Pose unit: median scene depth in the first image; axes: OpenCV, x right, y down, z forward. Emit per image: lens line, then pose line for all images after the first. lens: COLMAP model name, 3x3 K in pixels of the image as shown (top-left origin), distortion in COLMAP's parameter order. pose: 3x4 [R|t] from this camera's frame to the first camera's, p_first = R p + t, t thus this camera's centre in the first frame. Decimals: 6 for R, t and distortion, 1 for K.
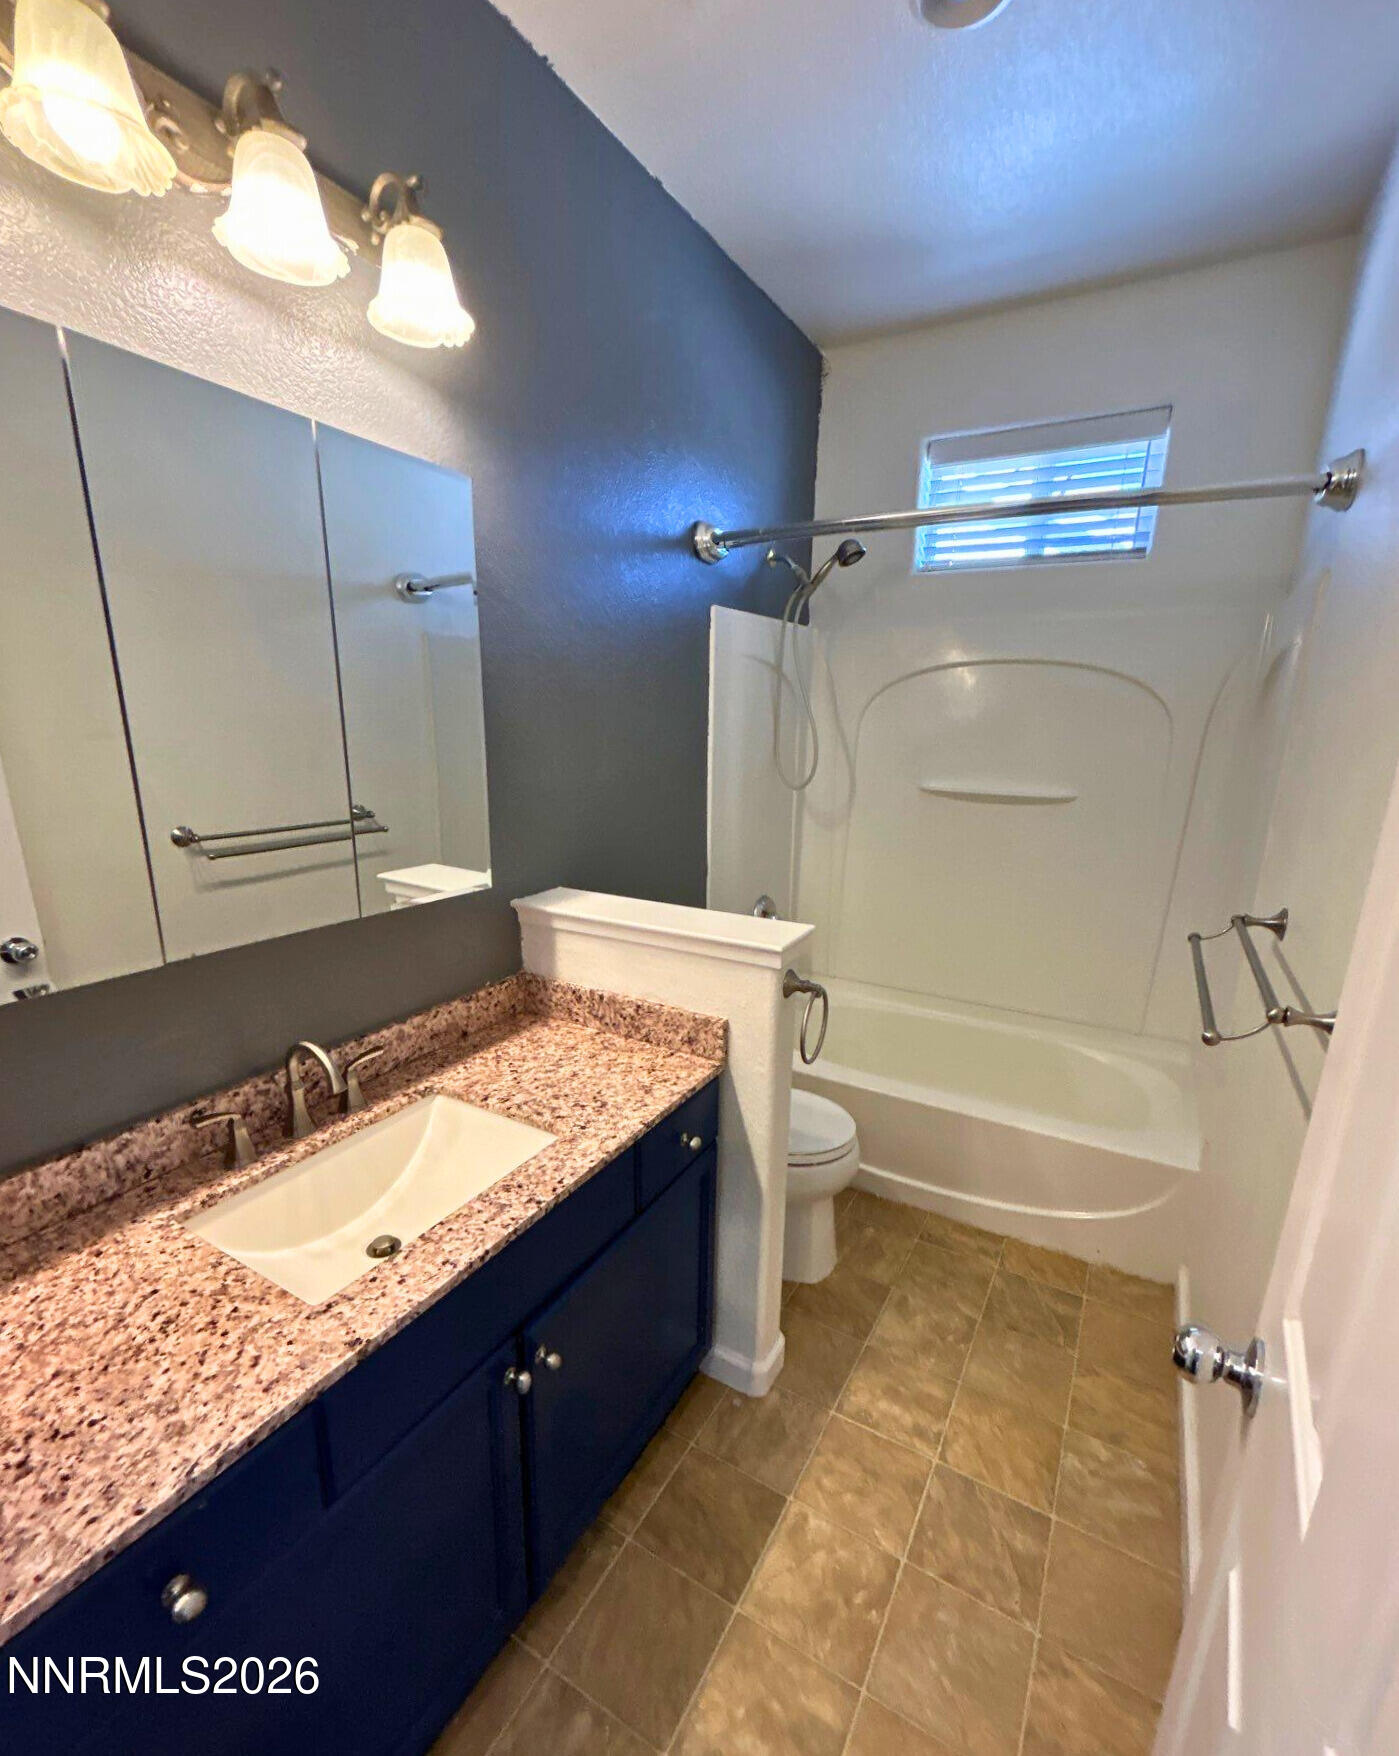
lens RADIAL K [[775.8, 0, 694.7], [0, 775.8, 934.2], [0, 0, 1]] dist [0.002131, -0.000435]
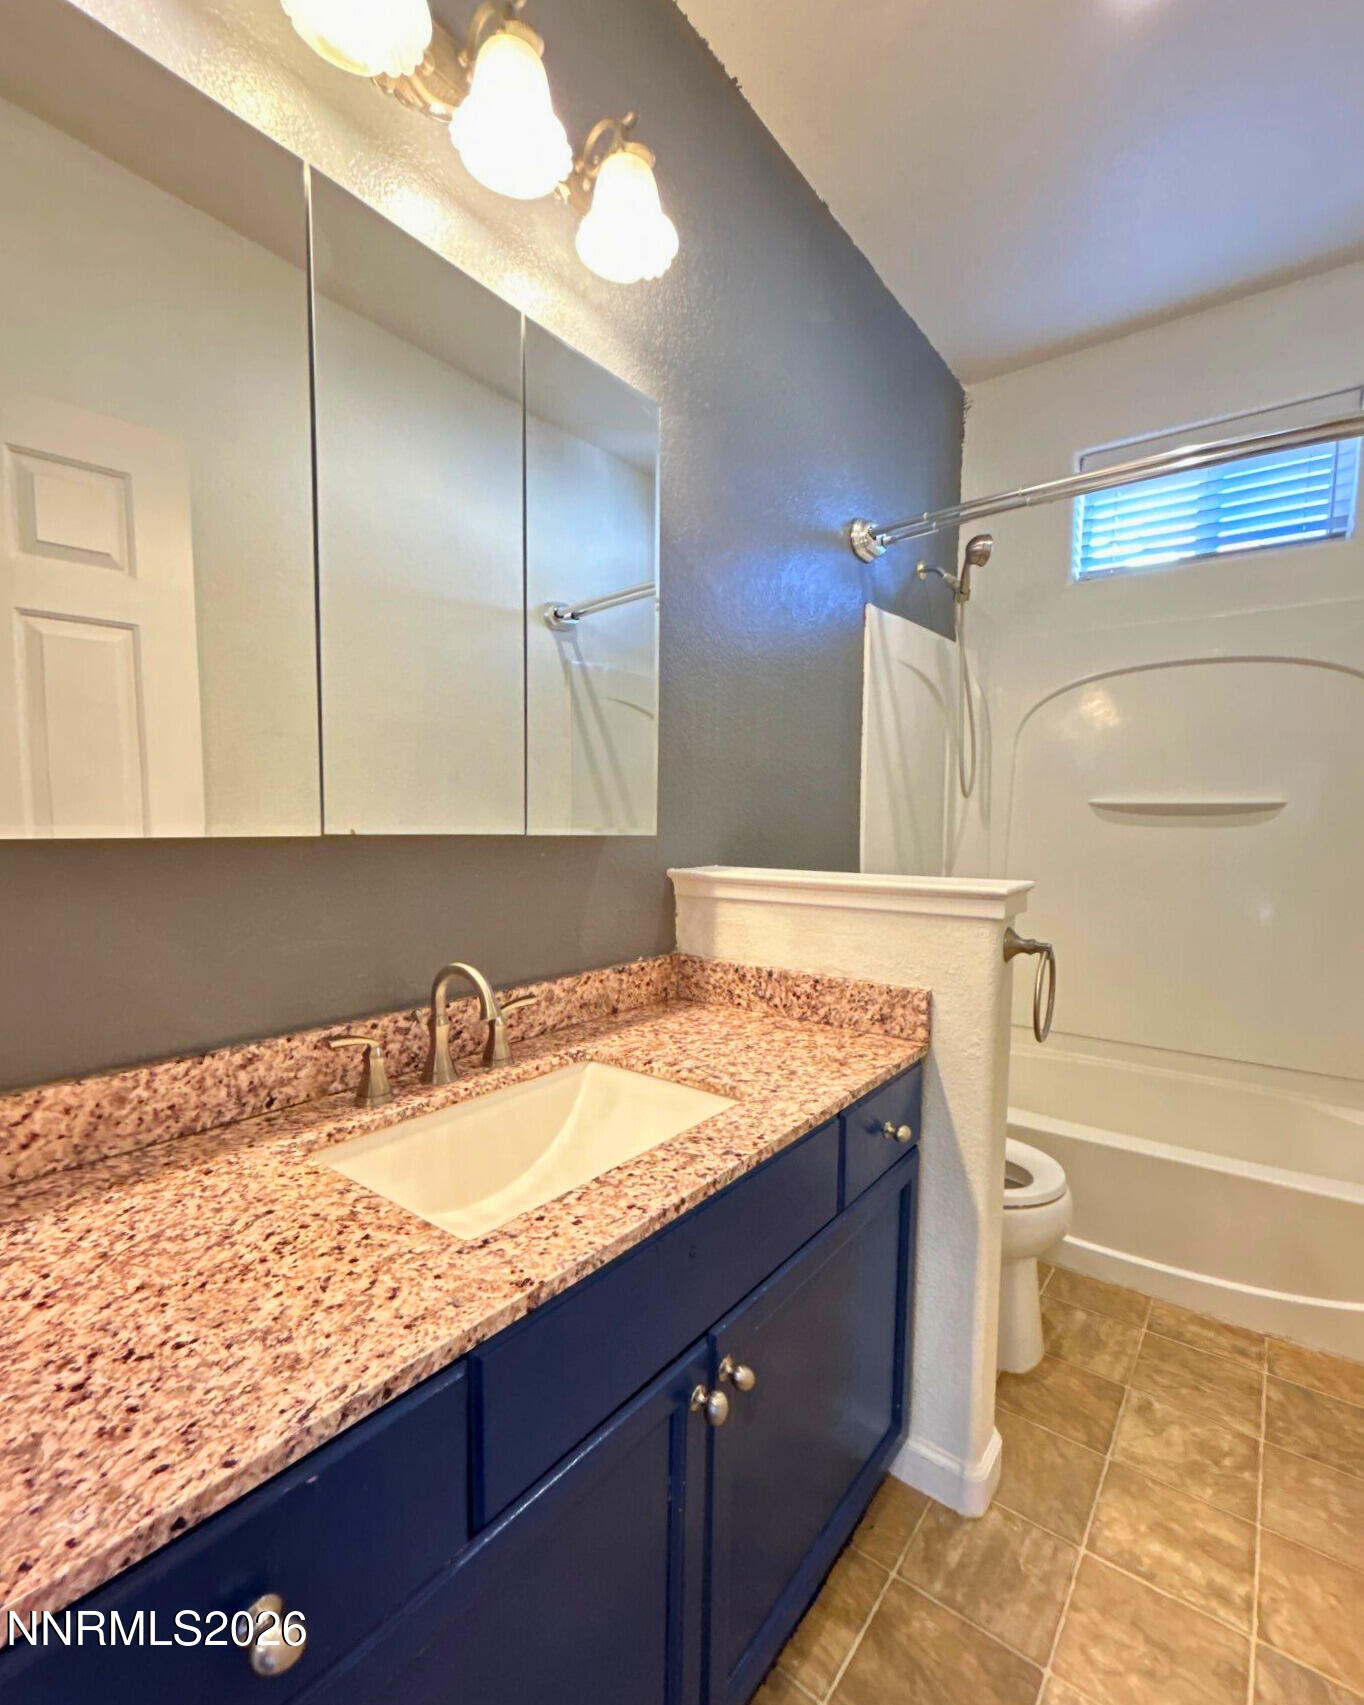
lens RADIAL K [[768.3, 0, 684.7], [0, 768.3, 908.3], [0, 0, 1]] dist [-0.006230, 0.003962]
pose [[0.992612, 0.001409, -0.121326, -0.172345], [-0.024001, 0.982454, -0.184954, 0.263445], [0.118936, 0.186499, 0.975229, 0.221803]]
